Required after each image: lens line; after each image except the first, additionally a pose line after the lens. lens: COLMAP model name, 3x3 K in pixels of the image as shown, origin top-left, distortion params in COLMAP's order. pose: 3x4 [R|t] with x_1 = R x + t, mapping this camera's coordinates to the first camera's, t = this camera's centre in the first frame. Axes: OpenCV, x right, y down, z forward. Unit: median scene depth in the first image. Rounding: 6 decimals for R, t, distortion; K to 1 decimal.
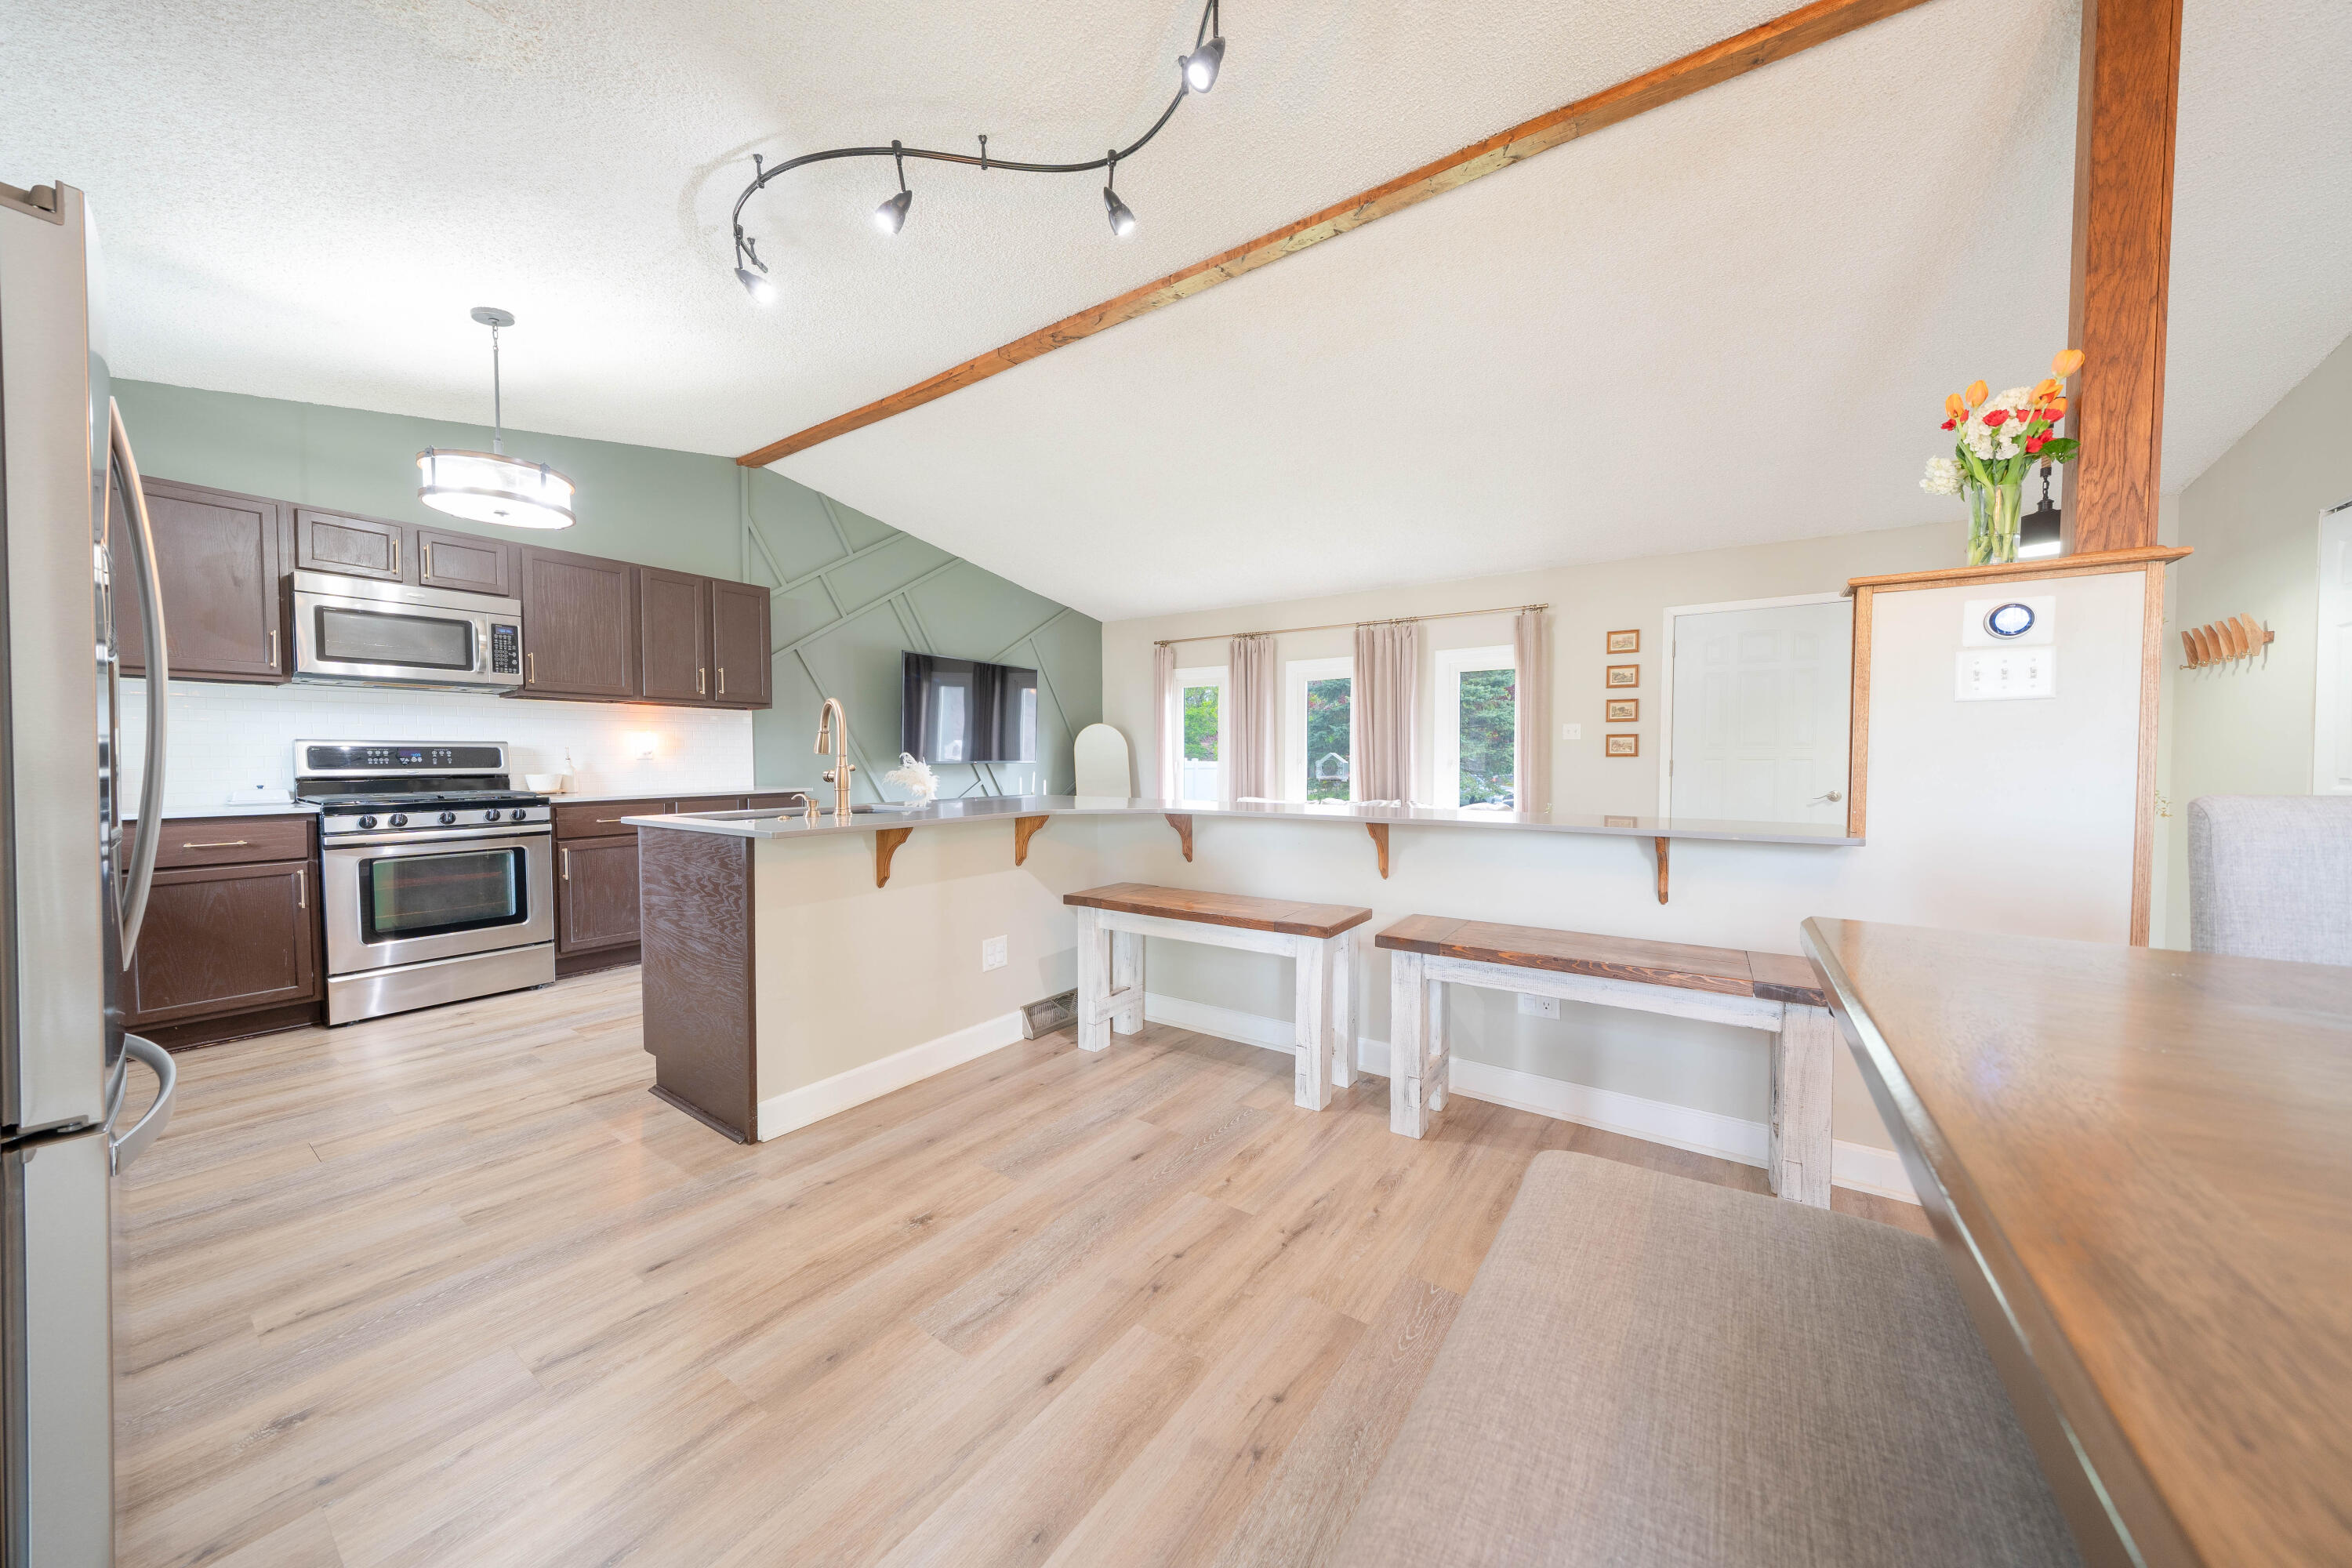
lens RADIAL K [[804.0, 0, 1176.0], [0, 804.0, 784.0], [0, 0, 1]] dist [0.000054, 0.000001]
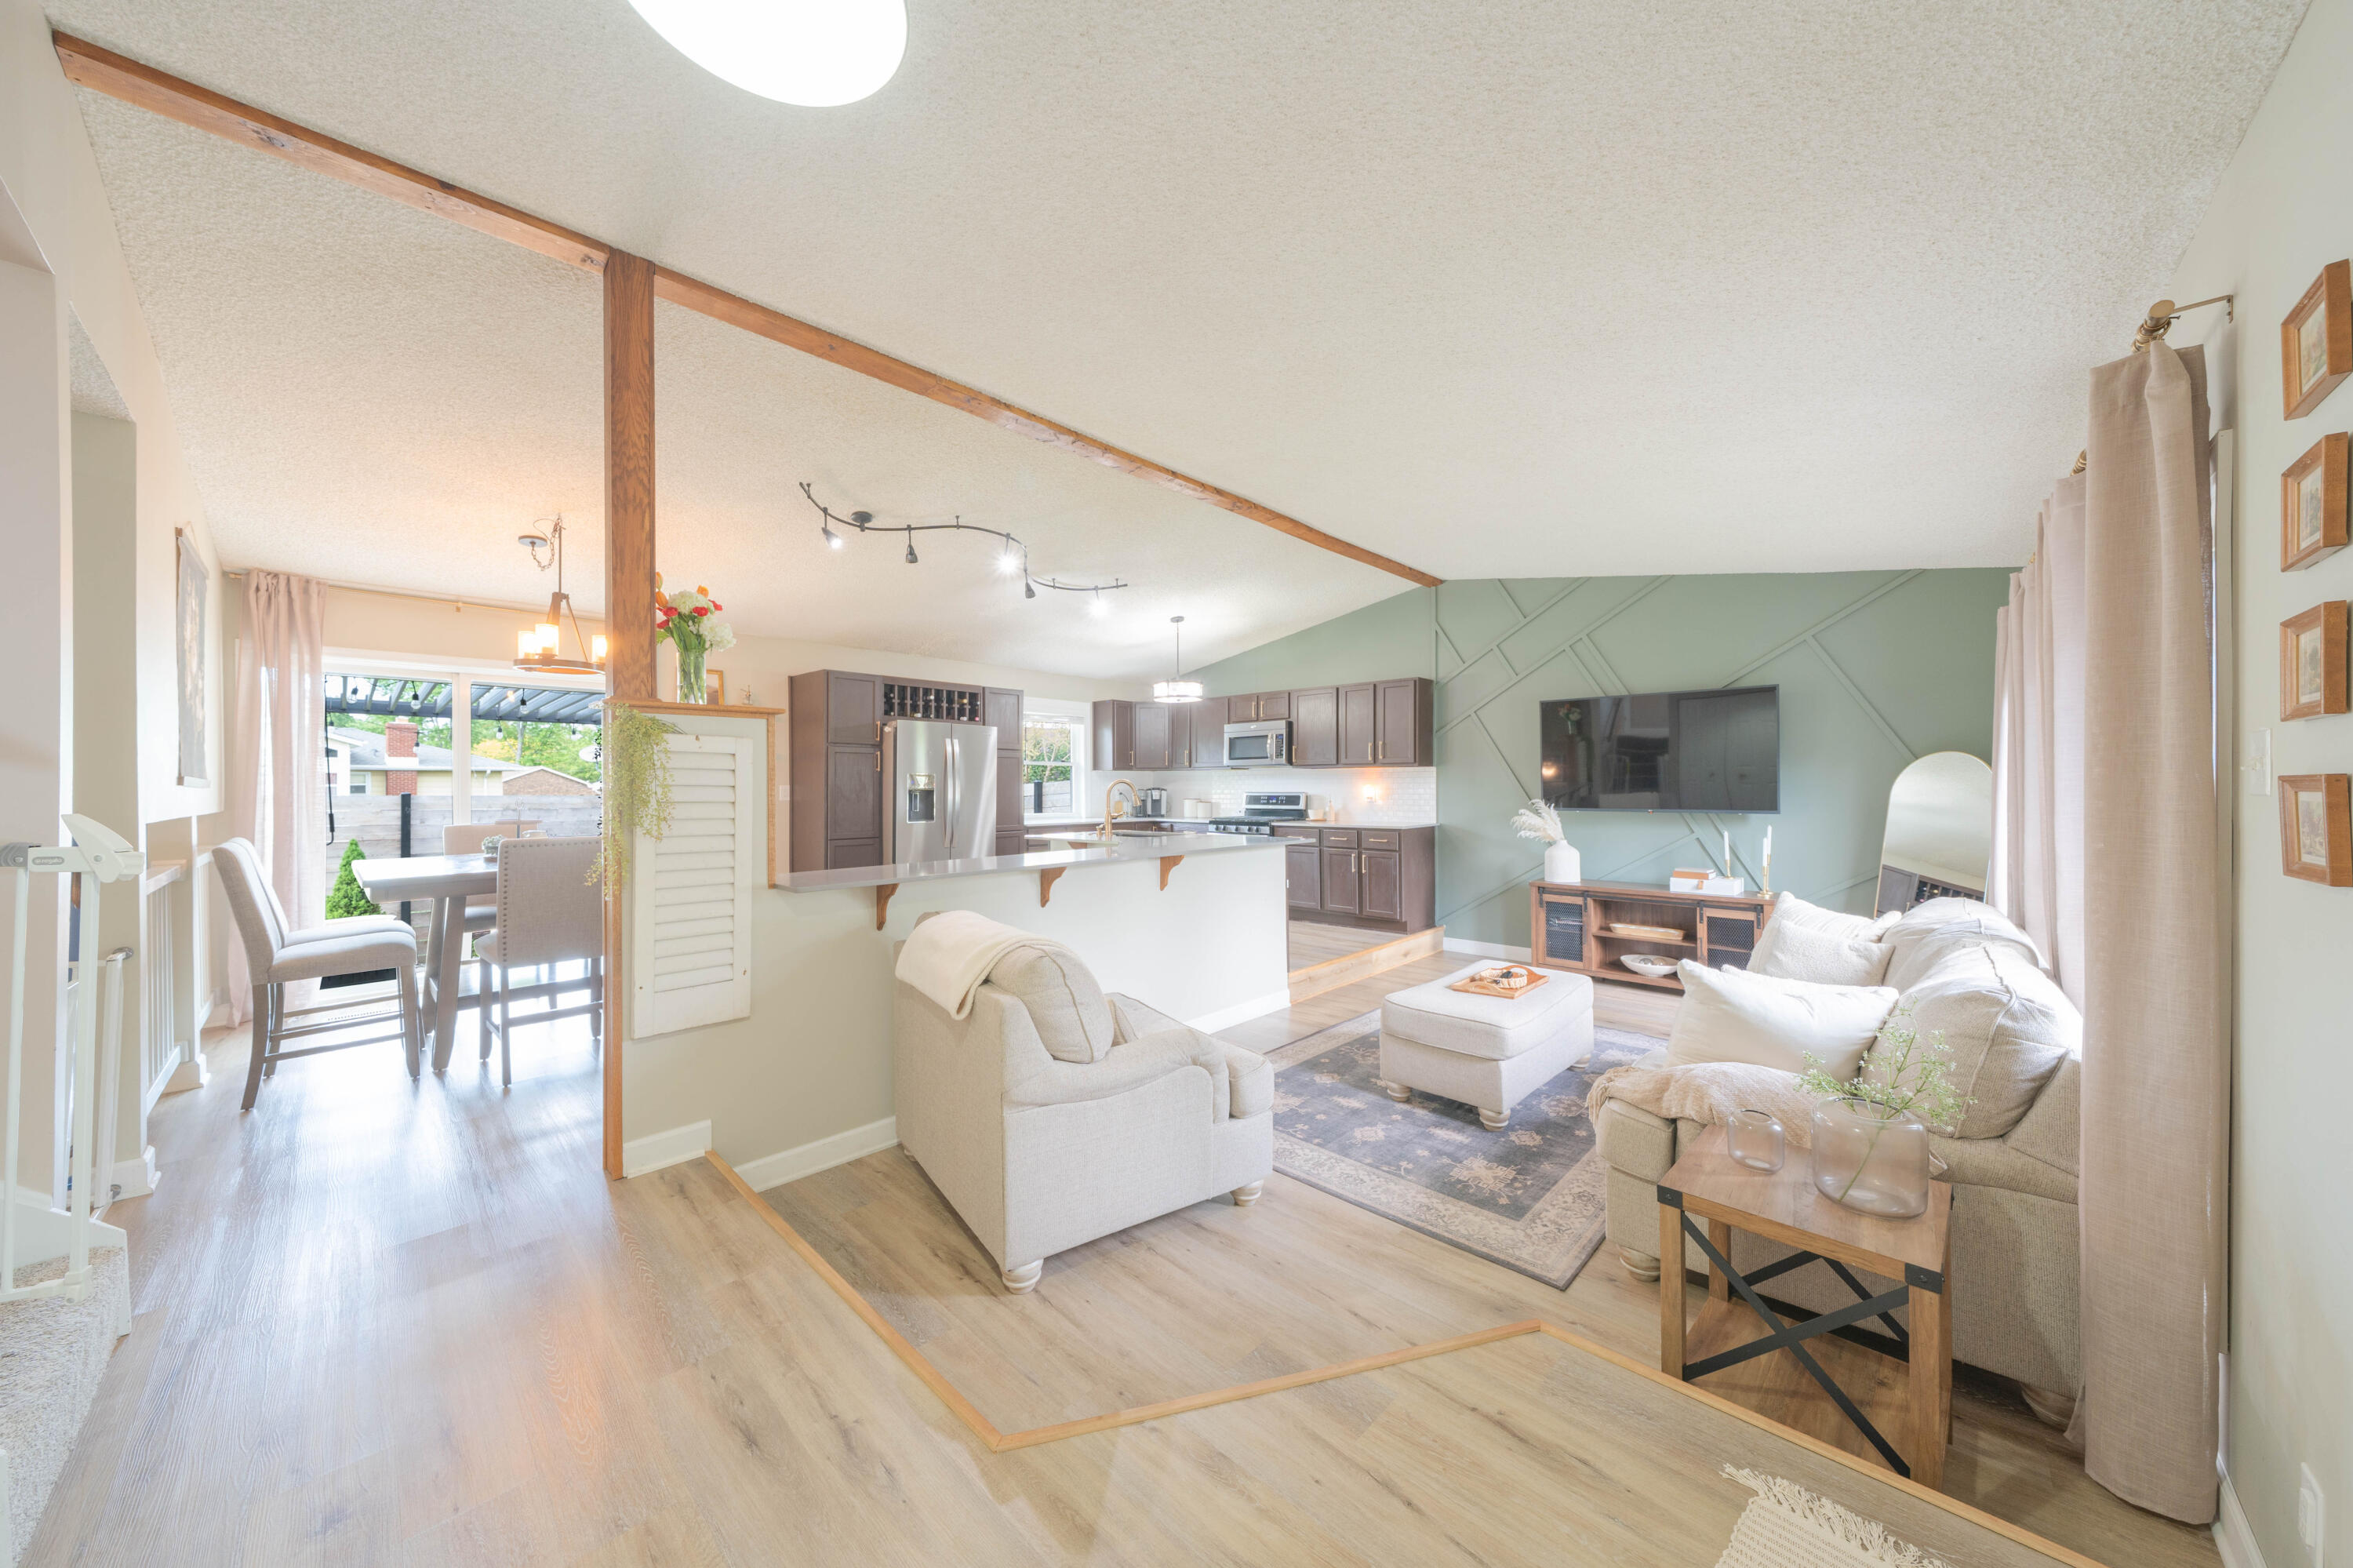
lens RADIAL K [[794.9, 0, 1184.7], [0, 794.9, 771.2], [0, 0, 1]] dist [-0.000041, 0.000001]
pose [[-0.147473, 0.005208, -0.989052, 1.091612], [-0.020832, 0.999748, 0.008371, -0.115576], [0.988847, 0.021838, -0.147328, 1.027024]]
